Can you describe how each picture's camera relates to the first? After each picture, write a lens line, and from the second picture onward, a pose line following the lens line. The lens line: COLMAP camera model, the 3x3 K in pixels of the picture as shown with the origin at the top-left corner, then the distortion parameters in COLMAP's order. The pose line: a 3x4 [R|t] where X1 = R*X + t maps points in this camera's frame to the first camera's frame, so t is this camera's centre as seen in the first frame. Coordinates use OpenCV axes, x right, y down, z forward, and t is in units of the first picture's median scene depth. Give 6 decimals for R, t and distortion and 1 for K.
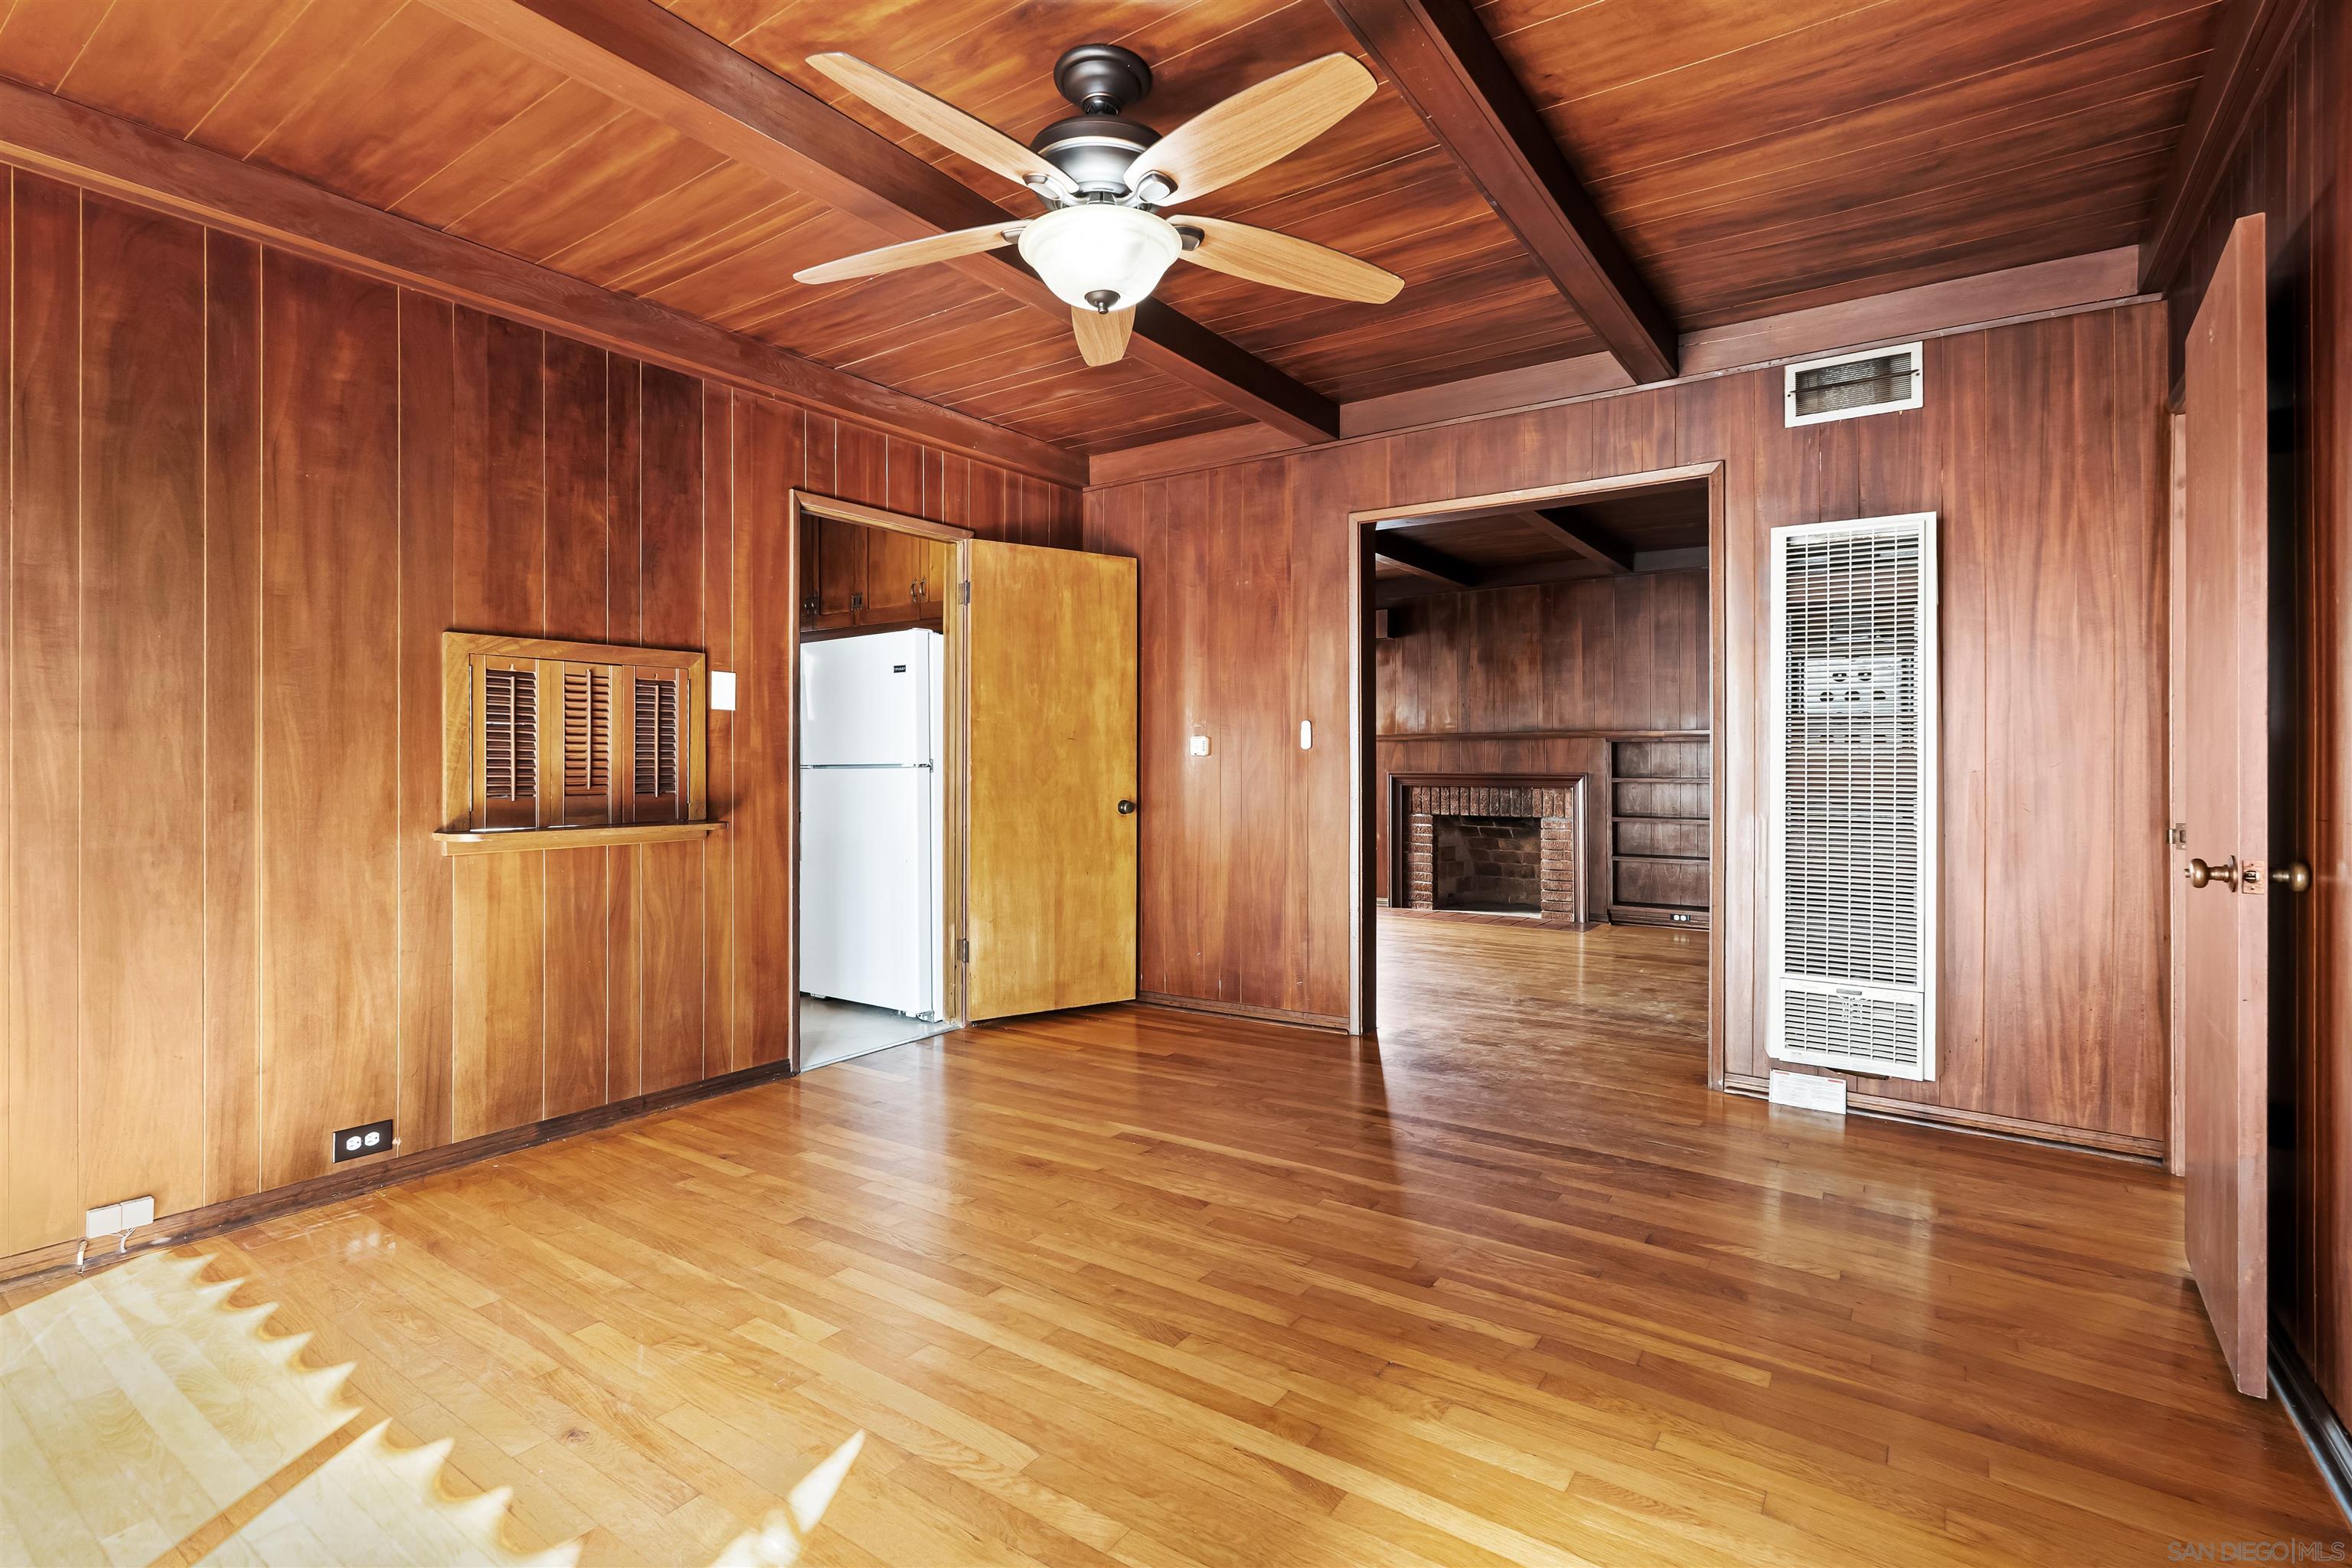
lens RADIAL K [[1002.6, 0, 1178.1], [0, 1002.6, 763.1], [0, 0, 1]] dist [0.001116, 0.000185]
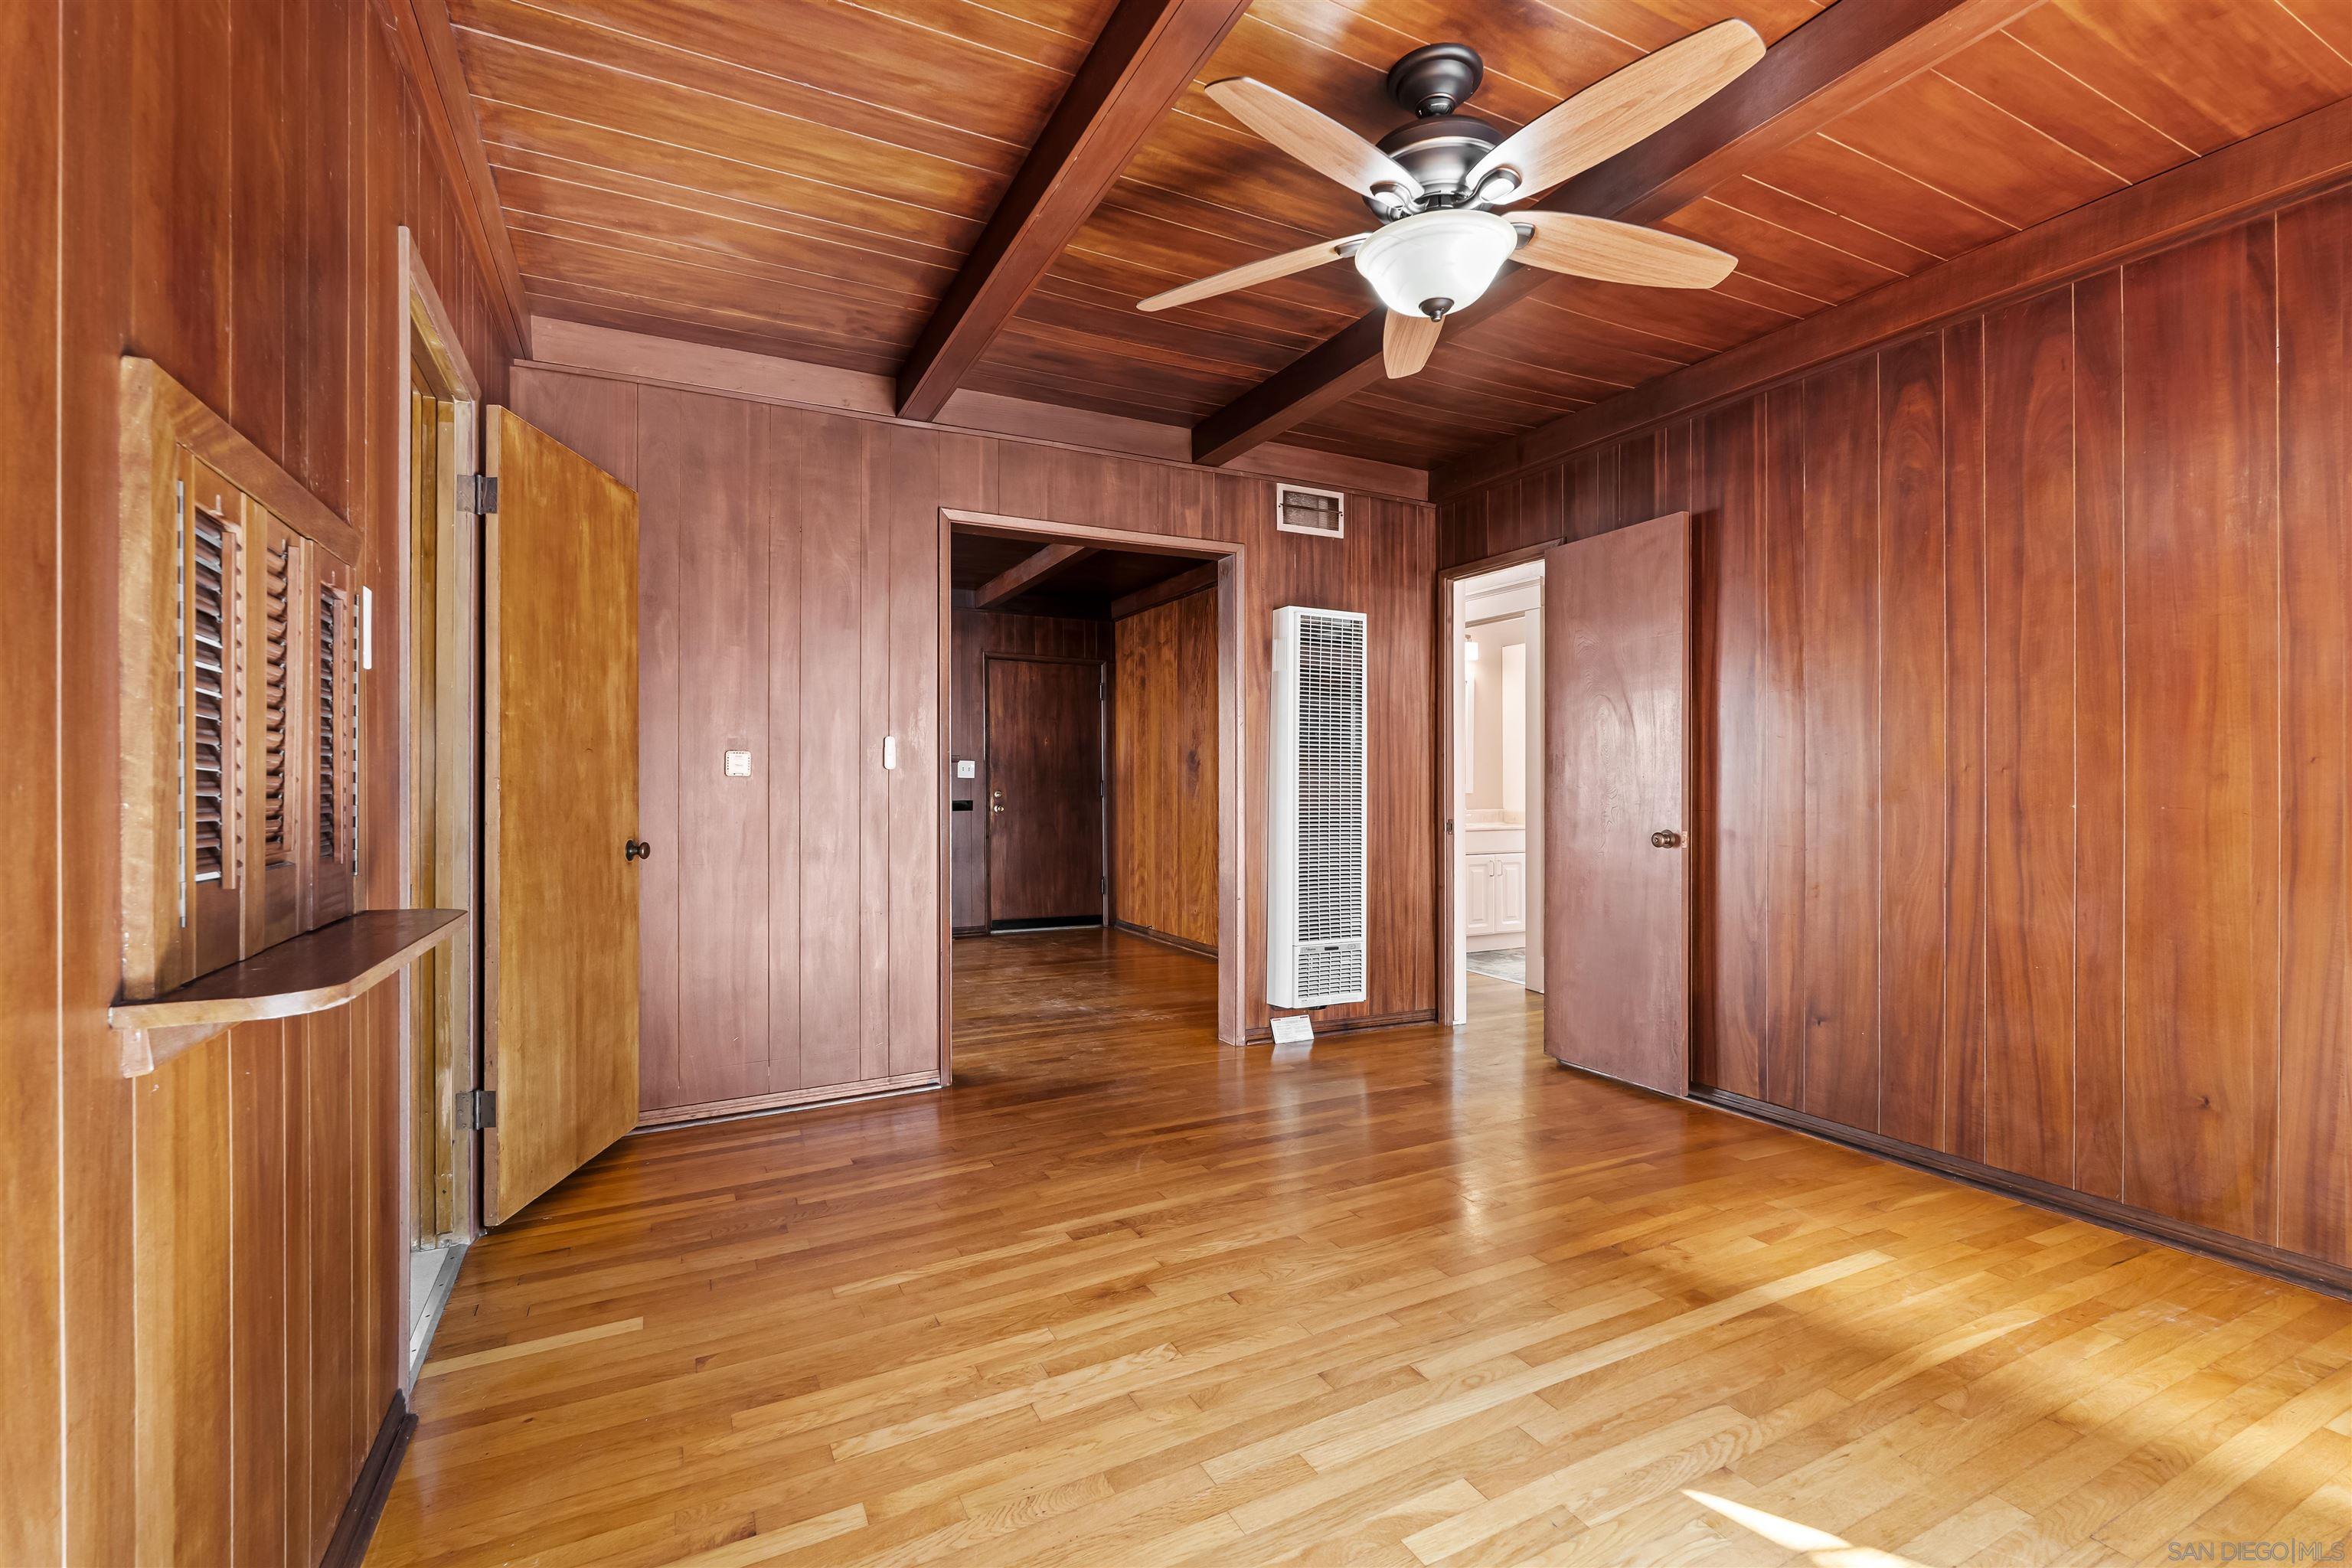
lens RADIAL K [[1039.1, 0, 1180.3], [0, 1039.1, 789.7], [0, 0, 1]] dist [-0.004680, 0.000322]
pose [[0.508132, -0.004974, 0.861265, -0.668714], [0.004205, 0.999986, 0.003294, 0.002082], [-0.861269, 0.001948, 0.508145, 0.438870]]
